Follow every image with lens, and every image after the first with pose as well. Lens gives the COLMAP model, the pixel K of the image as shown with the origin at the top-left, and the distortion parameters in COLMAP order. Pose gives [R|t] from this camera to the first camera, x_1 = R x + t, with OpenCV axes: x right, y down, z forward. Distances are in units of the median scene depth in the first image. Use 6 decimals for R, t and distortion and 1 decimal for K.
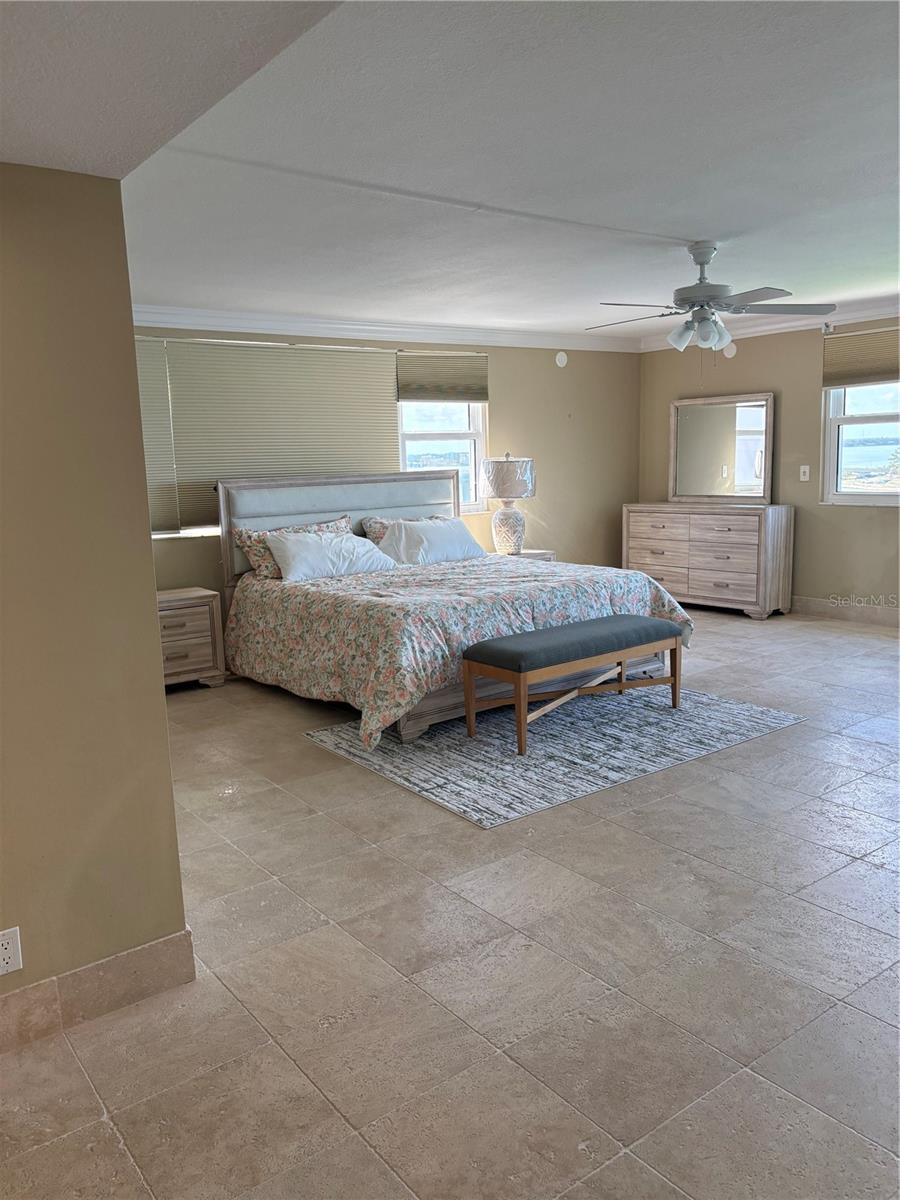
lens RADIAL K [[908.4, 0, 445.1], [0, 908.4, 596.1], [0, 0, 1]] dist [0.043114, -0.005625]
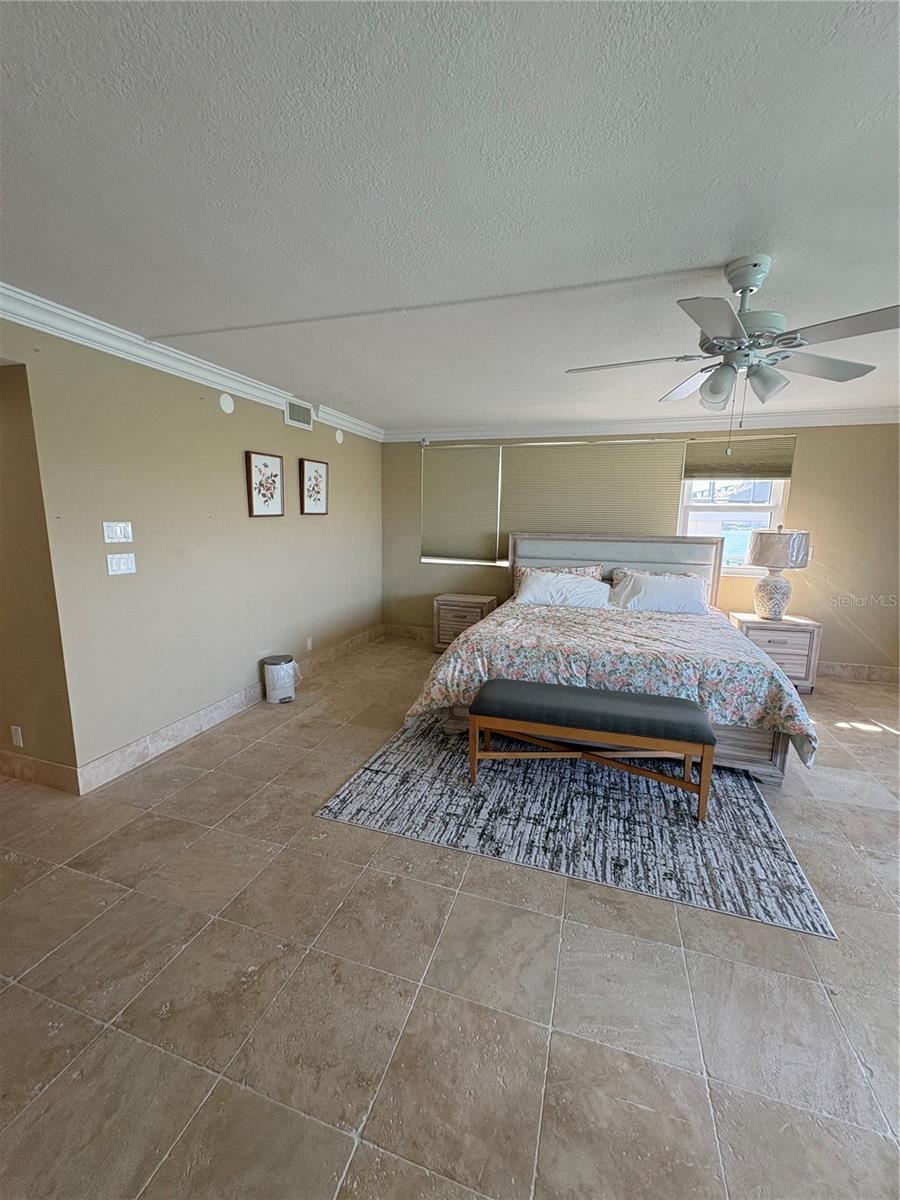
lens RADIAL K [[479.5, 0, 448.2], [0, 479.5, 599.3], [0, 0, 1]] dist [0.000205, 0.000310]
pose [[0.577342, 0.176185, -0.797267, 0.470125], [-0.157249, 0.982155, 0.103170, -0.104280], [0.801217, 0.065805, 0.594744, 0.540786]]
